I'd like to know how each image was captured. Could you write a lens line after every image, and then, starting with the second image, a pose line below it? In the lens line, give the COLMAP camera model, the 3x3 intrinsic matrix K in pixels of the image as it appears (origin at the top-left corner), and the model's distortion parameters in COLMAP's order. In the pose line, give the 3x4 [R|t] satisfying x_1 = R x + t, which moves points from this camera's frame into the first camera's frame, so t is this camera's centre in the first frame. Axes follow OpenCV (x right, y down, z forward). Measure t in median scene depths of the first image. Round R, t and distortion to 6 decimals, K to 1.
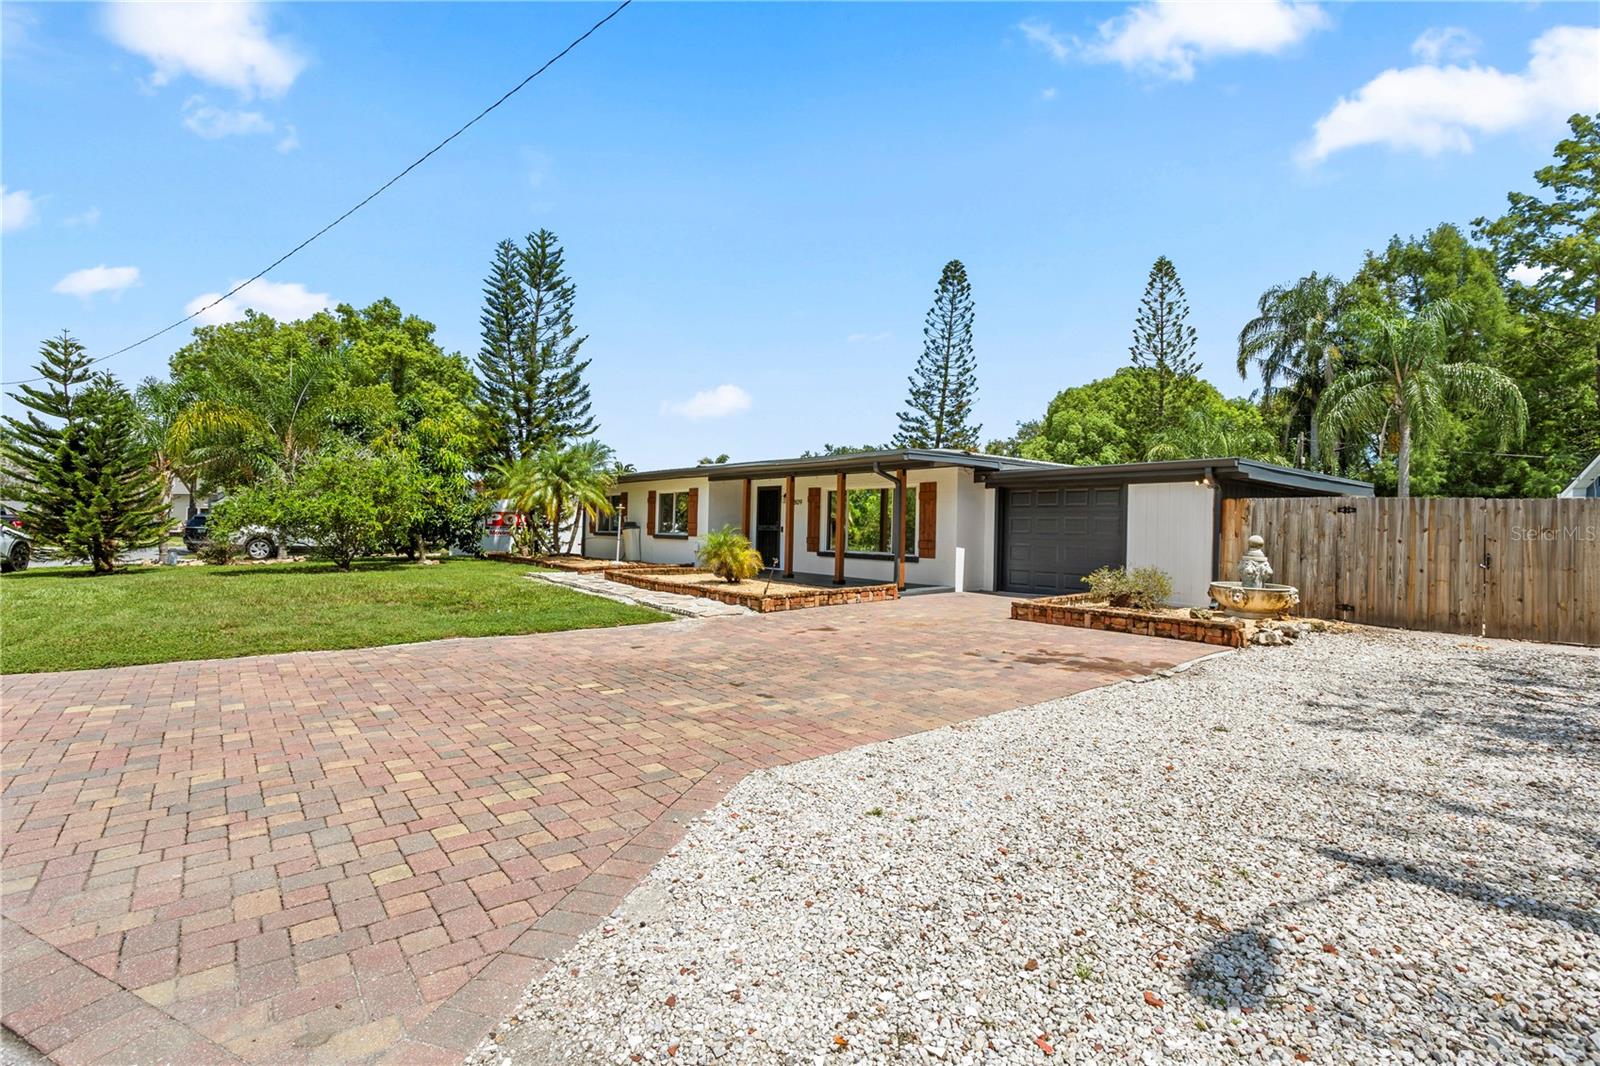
lens RADIAL K [[781.9, 0, 803.7], [0, 781.9, 521.4], [0, 0, 1]] dist [-0.044620, 0.026401]
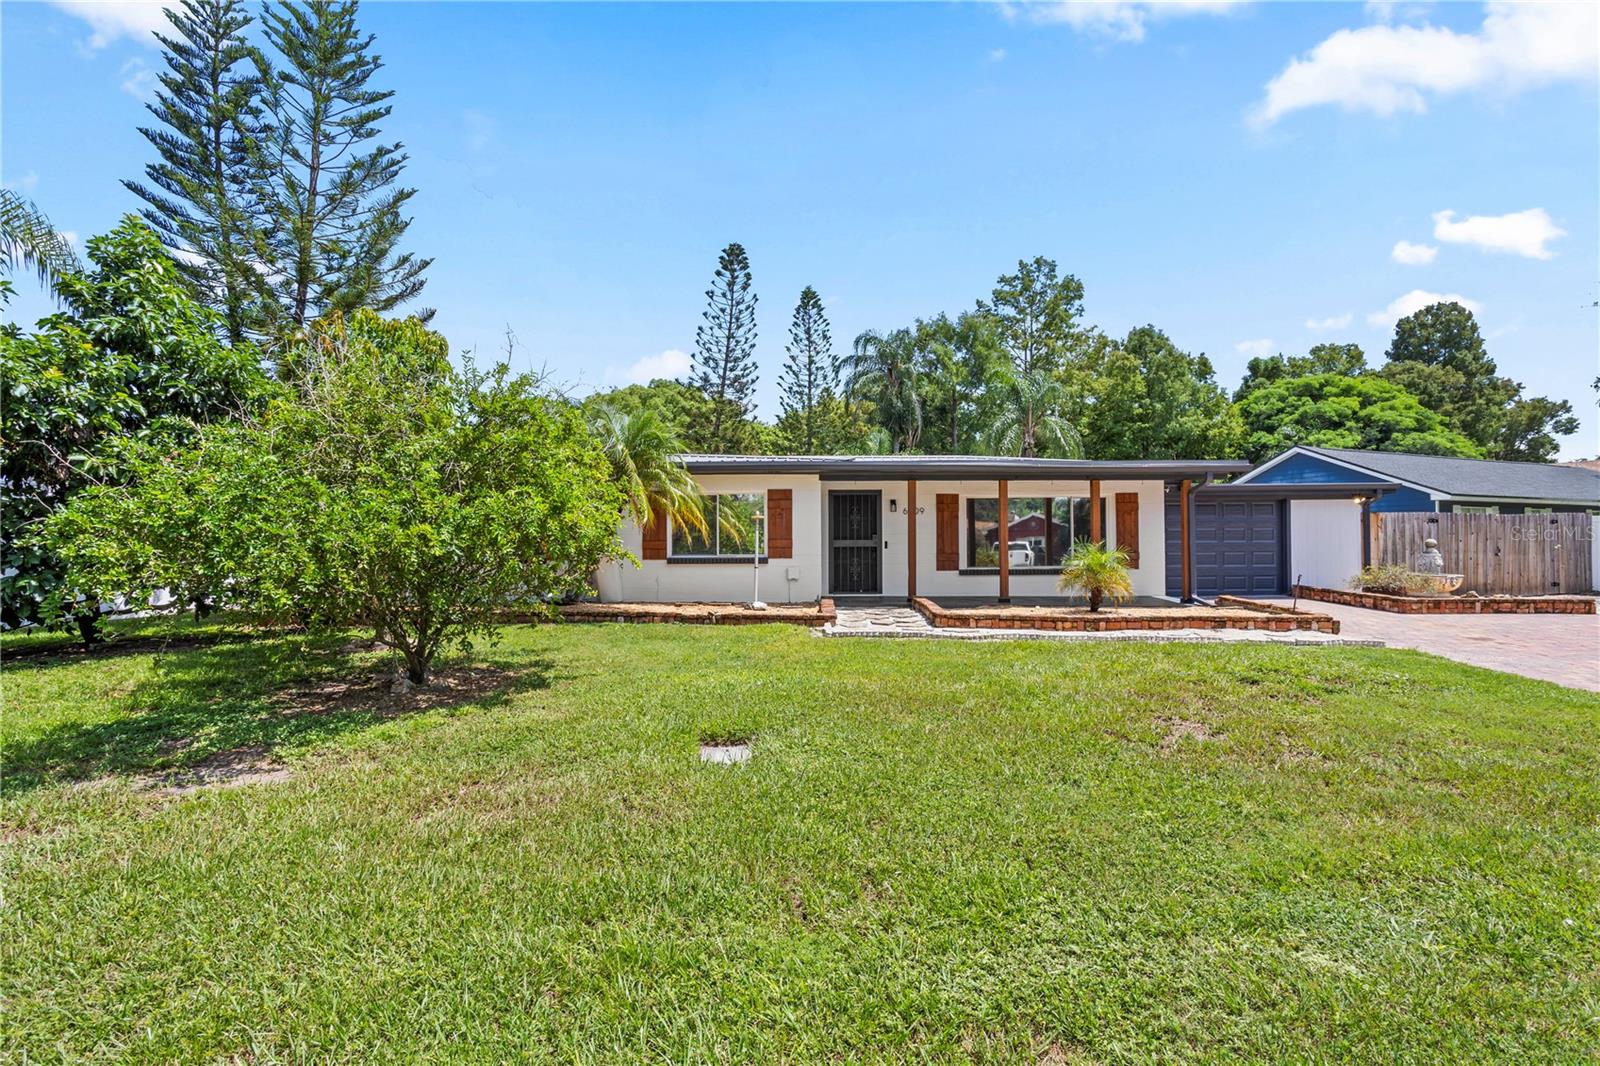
lens RADIAL K [[781.9, 0, 816.2], [0, 781.9, 531.9], [0, 0, 1]] dist [-0.044620, 0.026401]
pose [[0.635138, -0.011396, 0.772314, -0.763583], [0.010837, 0.999924, 0.005843, -0.009572], [-0.772322, 0.004659, 0.635214, 0.611285]]
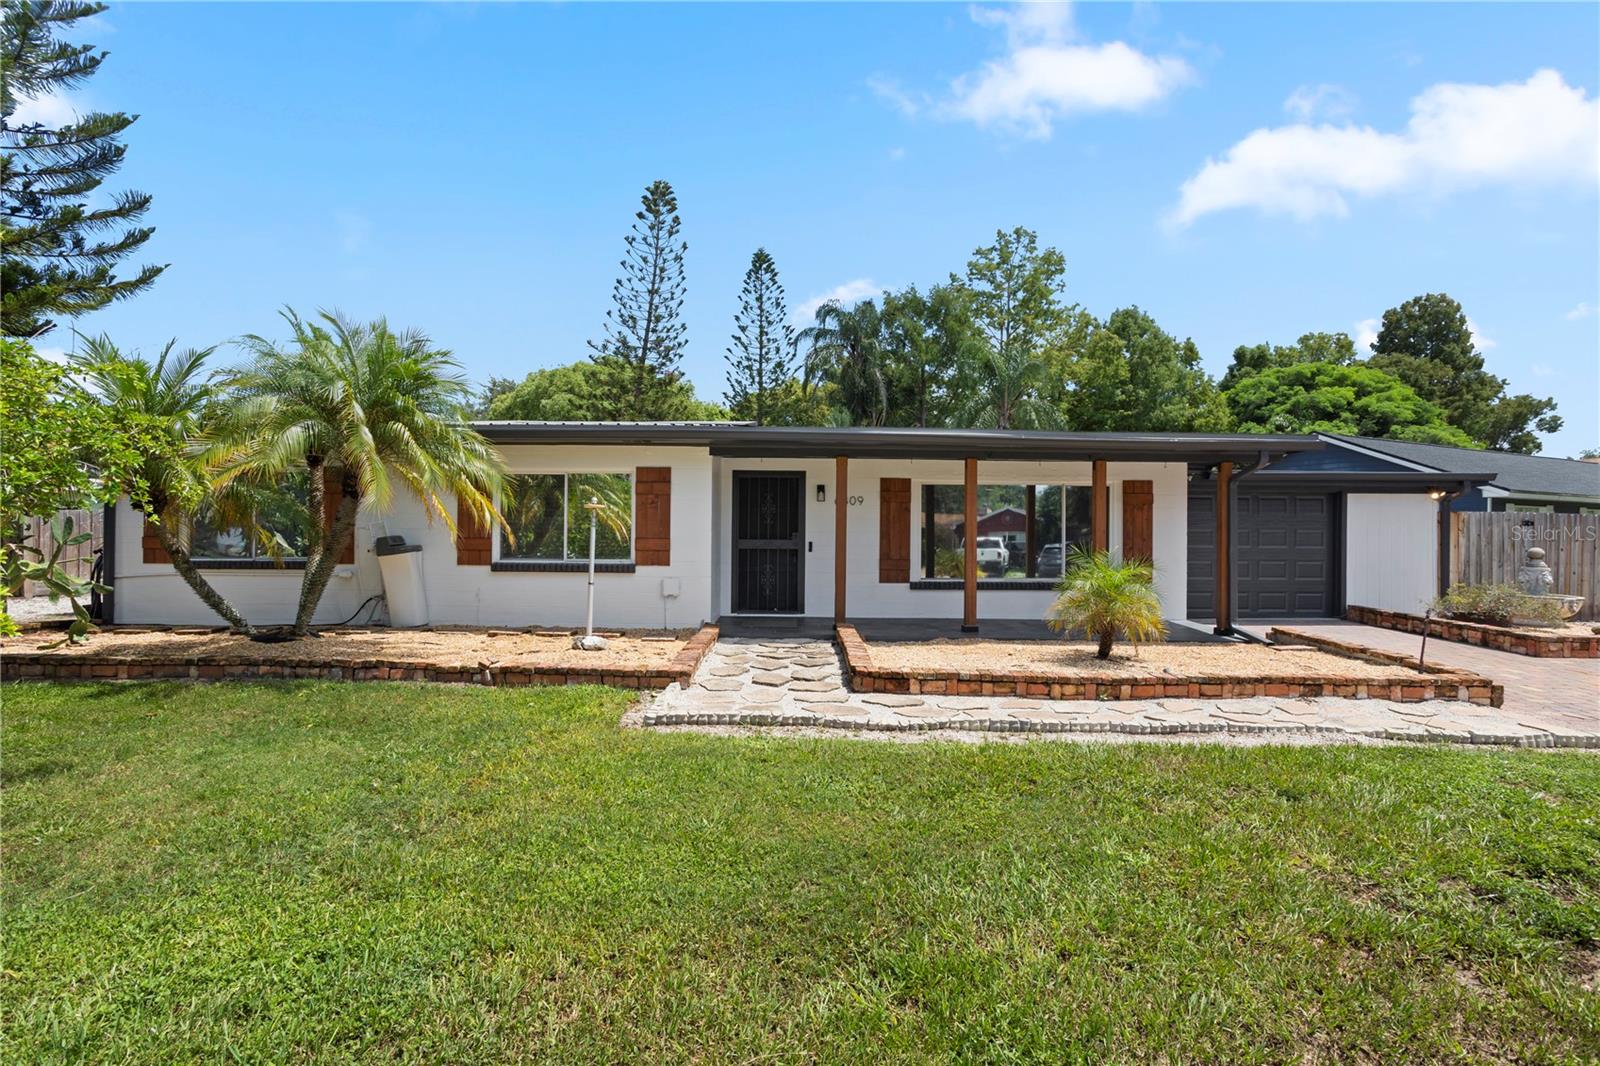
lens RADIAL K [[781.9, 0, 815.4], [0, 781.9, 533.2], [0, 0, 1]] dist [-0.044620, 0.026401]
pose [[0.609415, -0.014737, 0.792715, -0.538293], [-0.002034, 0.999795, 0.020151, -0.013072], [-0.792849, -0.013892, 0.609260, 0.716490]]
